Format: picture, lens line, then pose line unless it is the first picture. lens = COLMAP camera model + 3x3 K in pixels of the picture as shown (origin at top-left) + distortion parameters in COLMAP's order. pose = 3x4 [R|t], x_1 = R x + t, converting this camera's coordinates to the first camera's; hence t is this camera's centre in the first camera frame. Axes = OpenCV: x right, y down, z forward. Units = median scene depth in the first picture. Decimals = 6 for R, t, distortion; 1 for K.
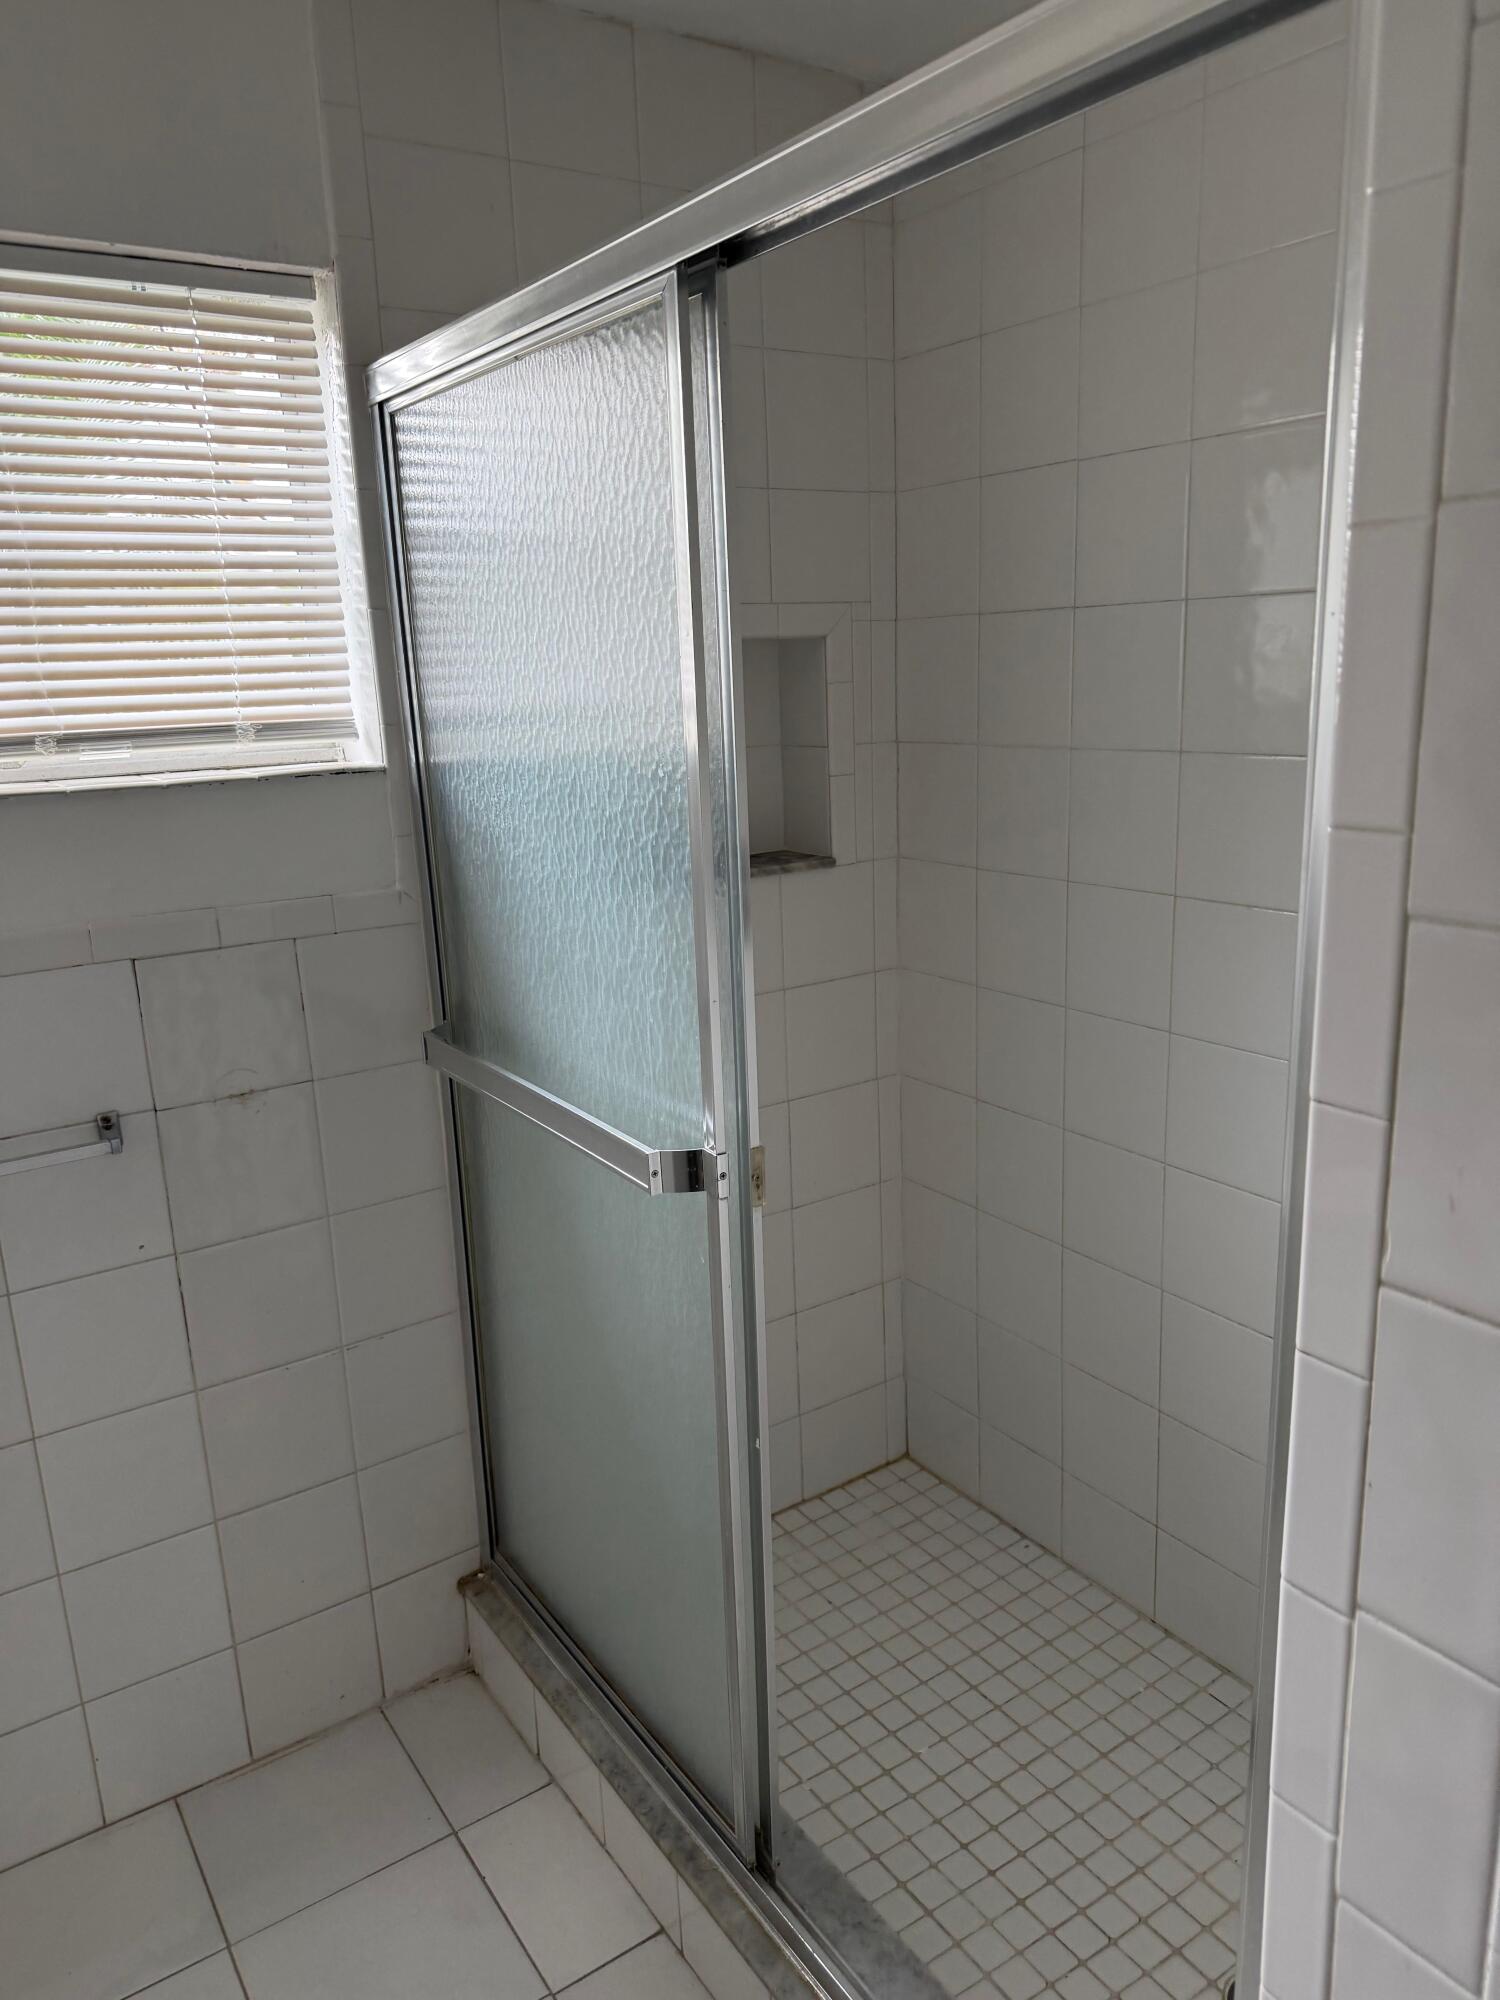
lens RADIAL K [[1397.9, 0, 750.6], [0, 1397.9, 1000.0], [0, 0, 1]] dist [0.040625, -0.051126]
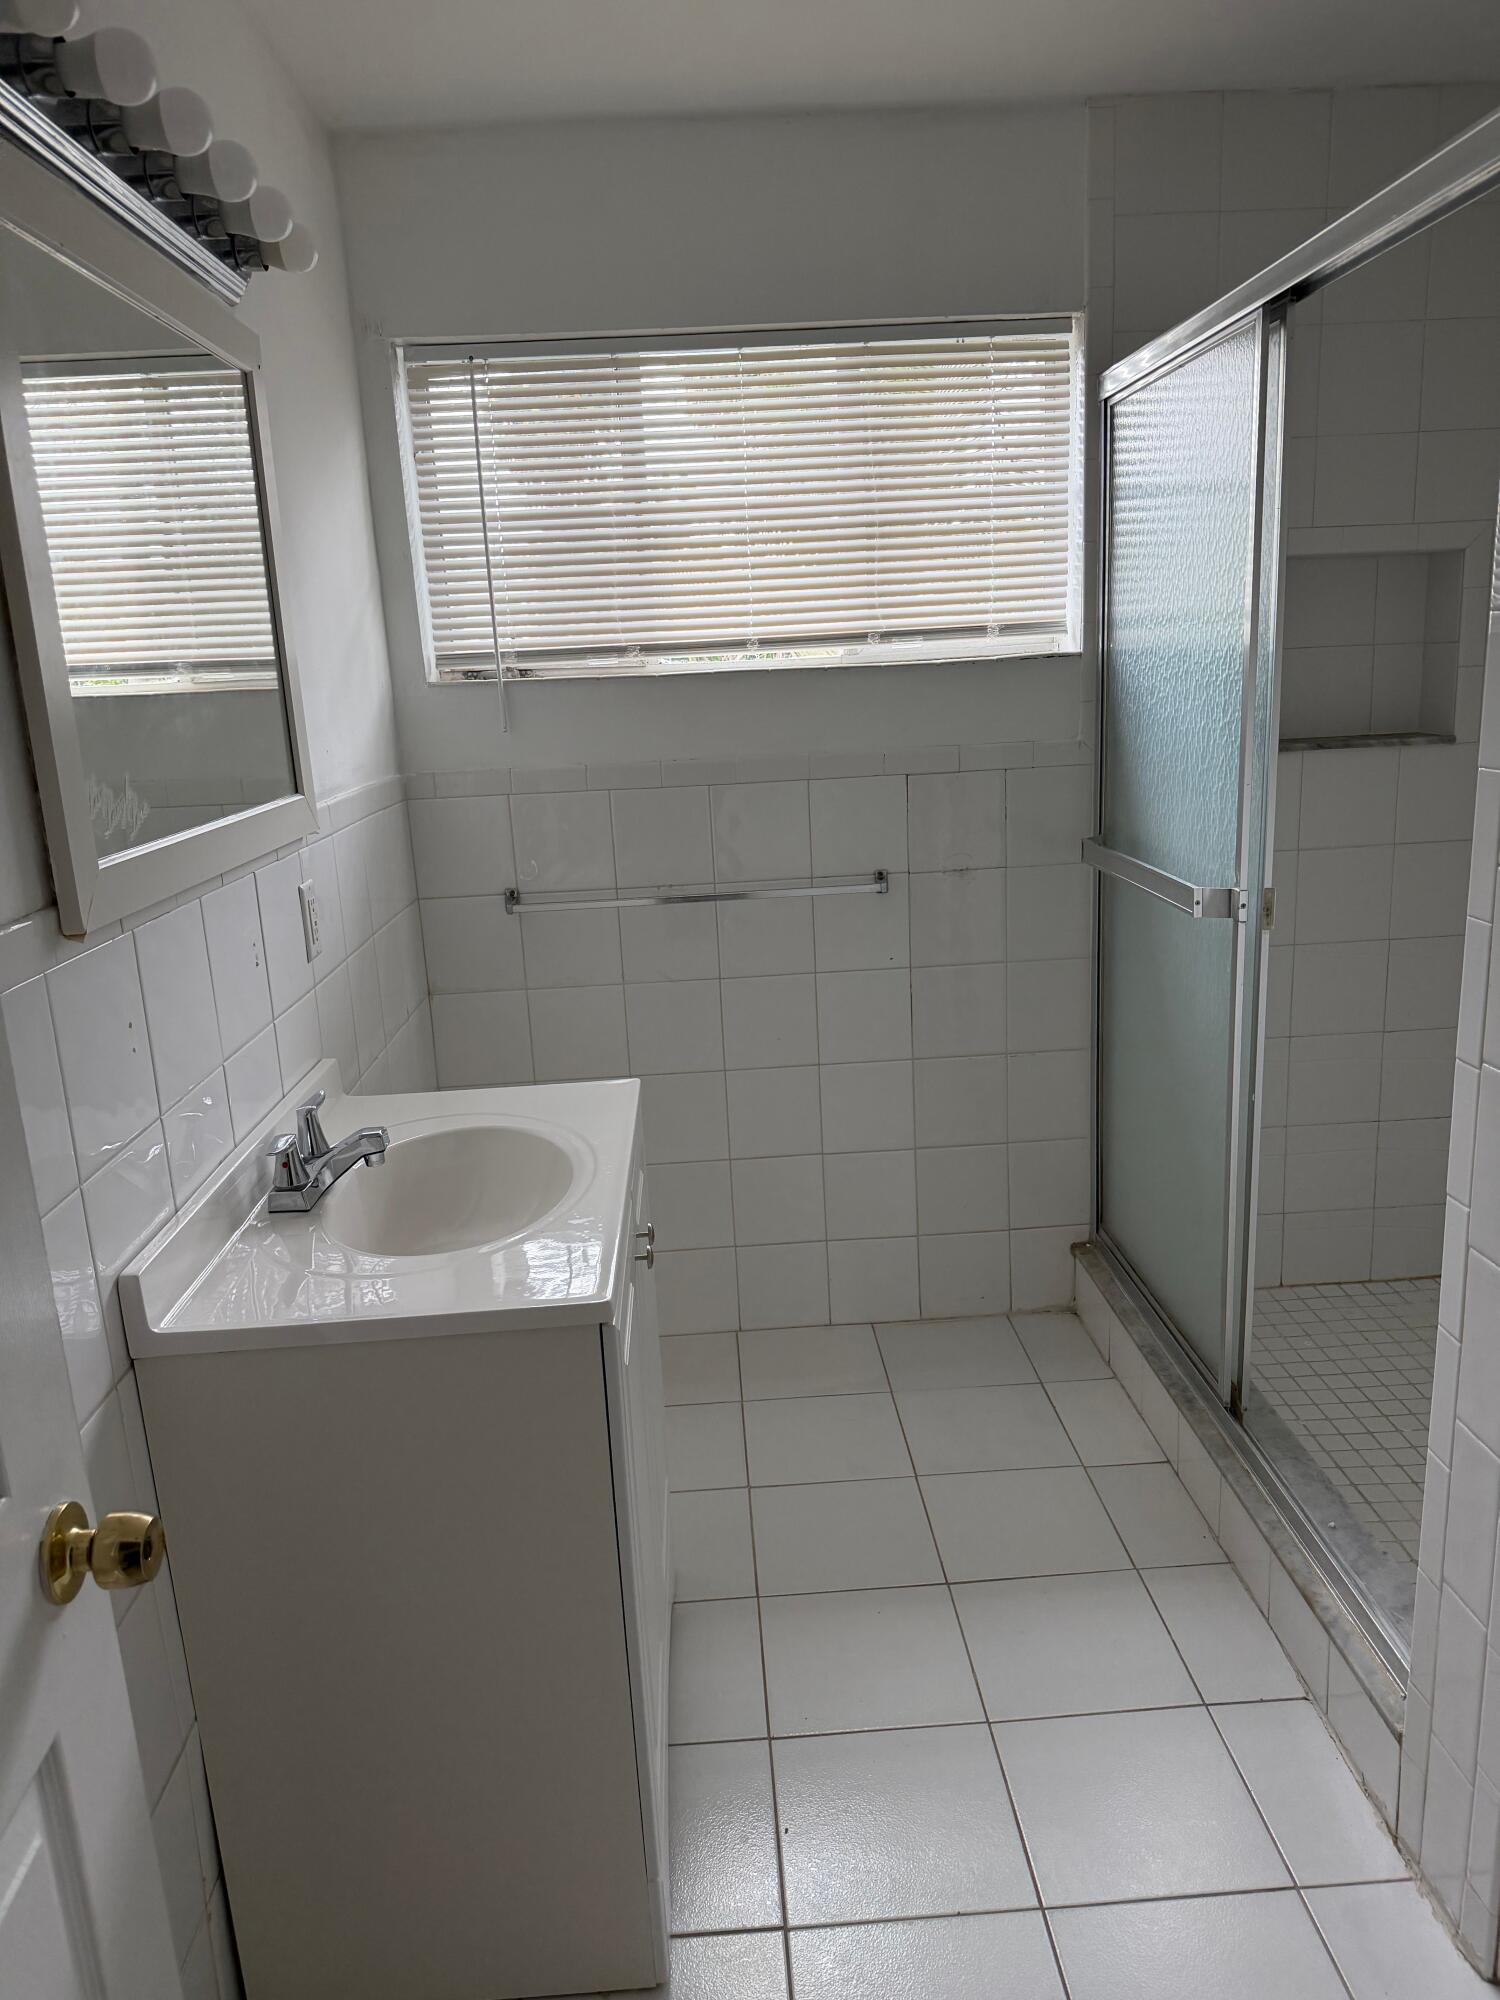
lens RADIAL K [[1397.9, 0, 732.7], [0, 1397.9, 1015.2], [0, 0, 1]] dist [0.040625, -0.051126]
pose [[0.848851, 0.122778, -0.514177, 0.234430], [-0.105621, 0.992434, 0.062610, 0.158776], [0.517973, 0.001161, 0.855396, -0.444794]]
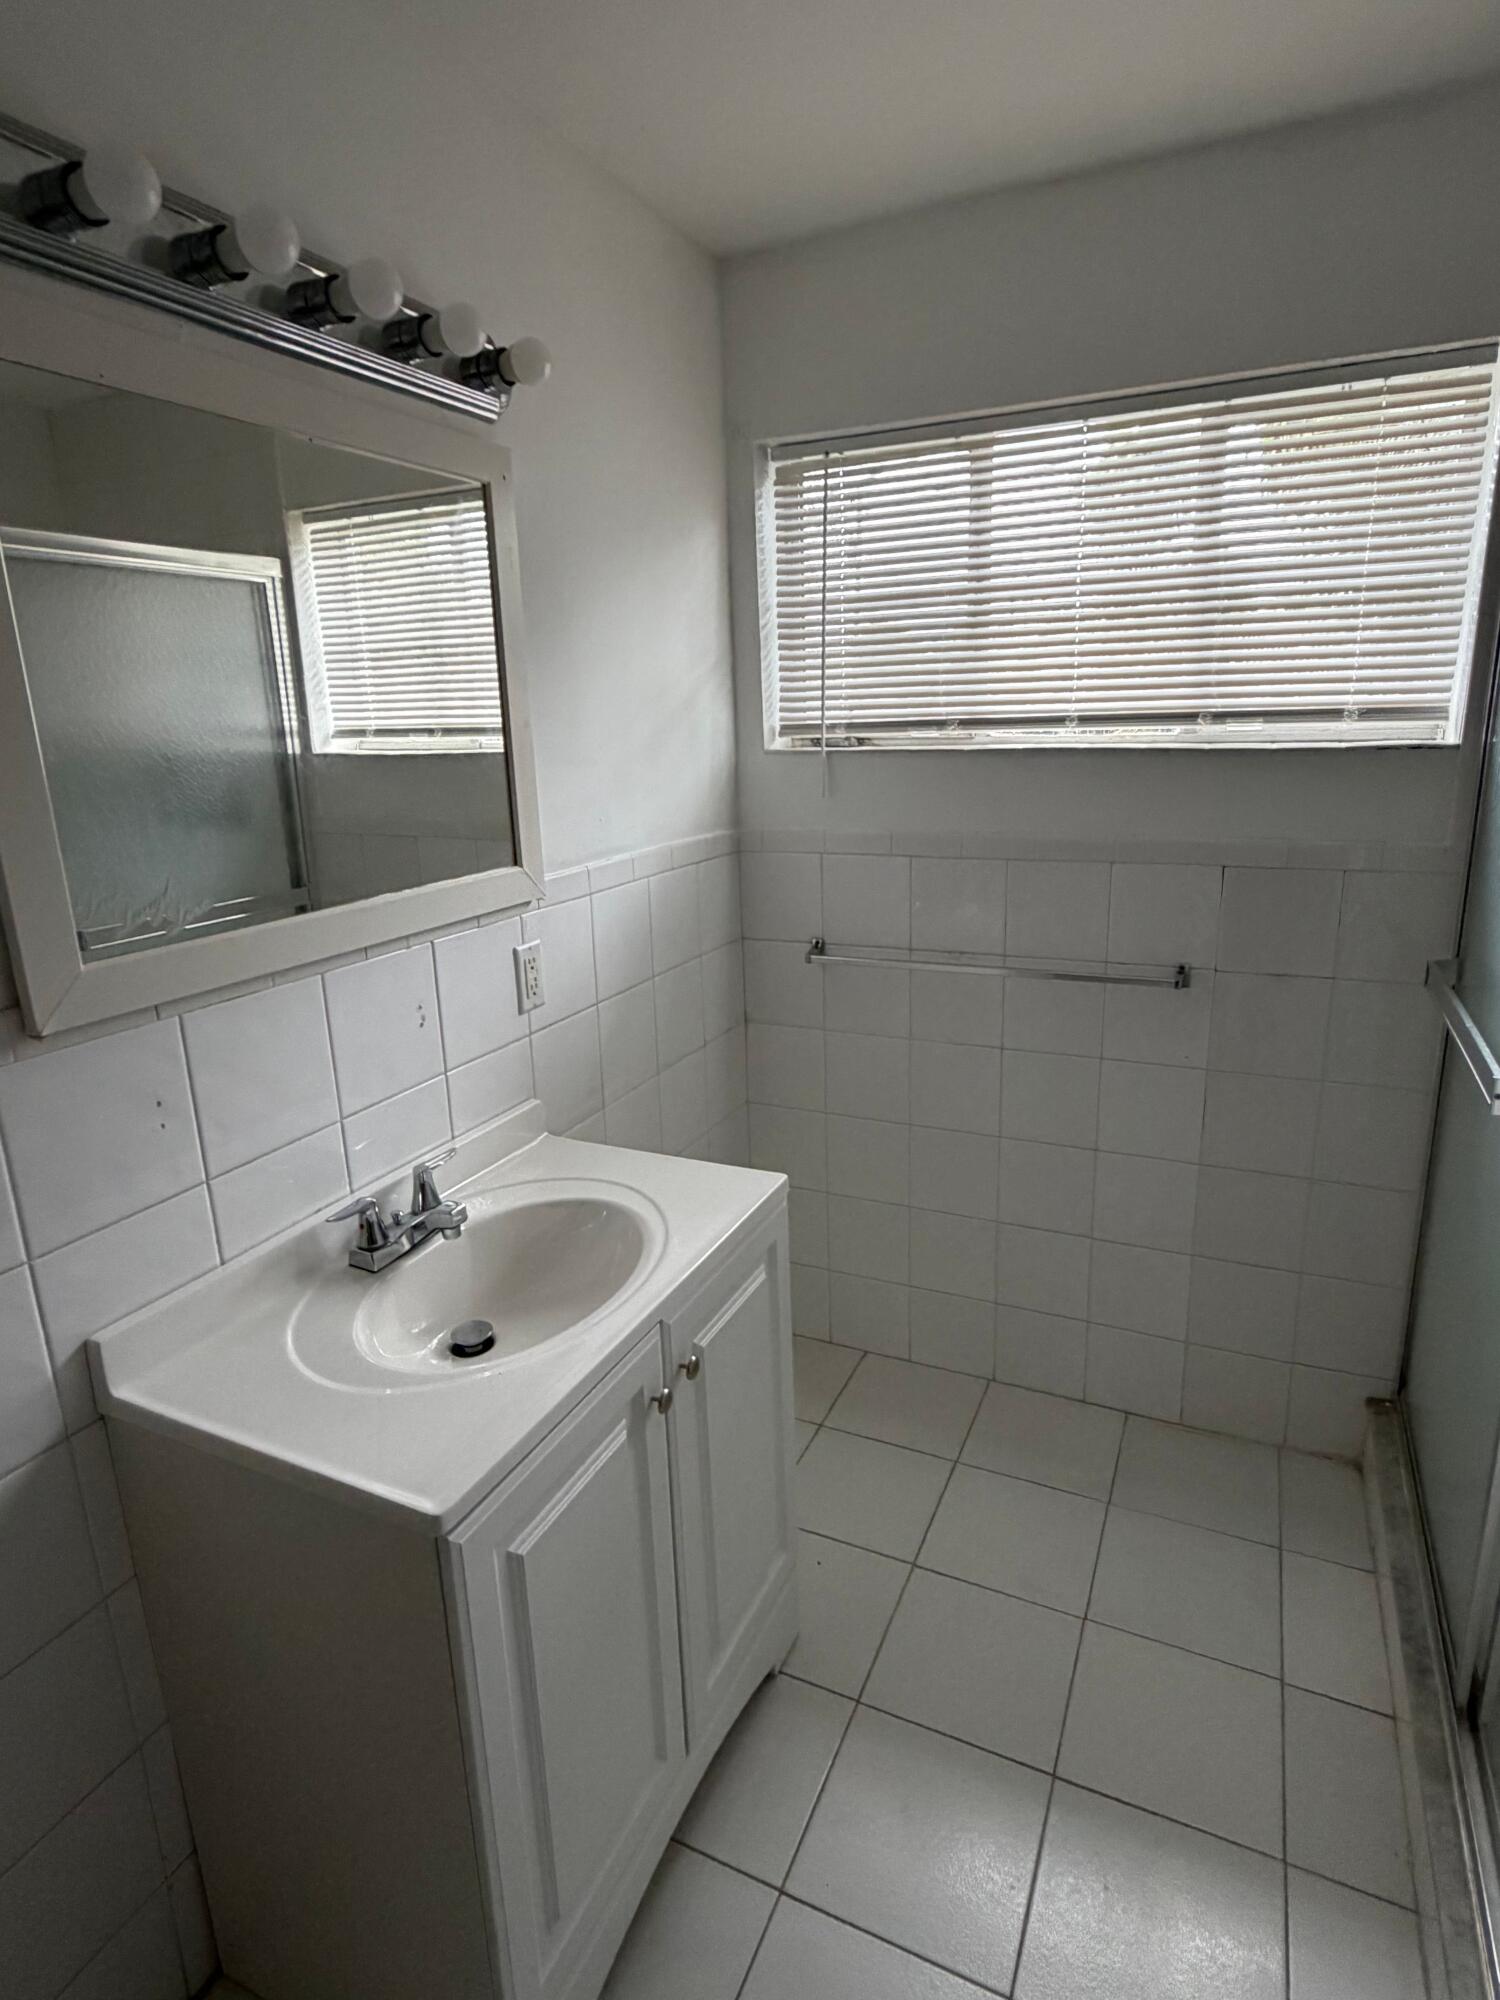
lens RADIAL K [[1049.6, 0, 756.5], [0, 1049.6, 985.6], [0, 0, 1]] dist [-0.008319, 0.000238]
pose [[0.512654, 0.235027, -0.825802, 0.238834], [-0.189976, 0.969016, 0.157850, 0.011133], [0.837314, 0.075960, 0.541419, 0.004429]]
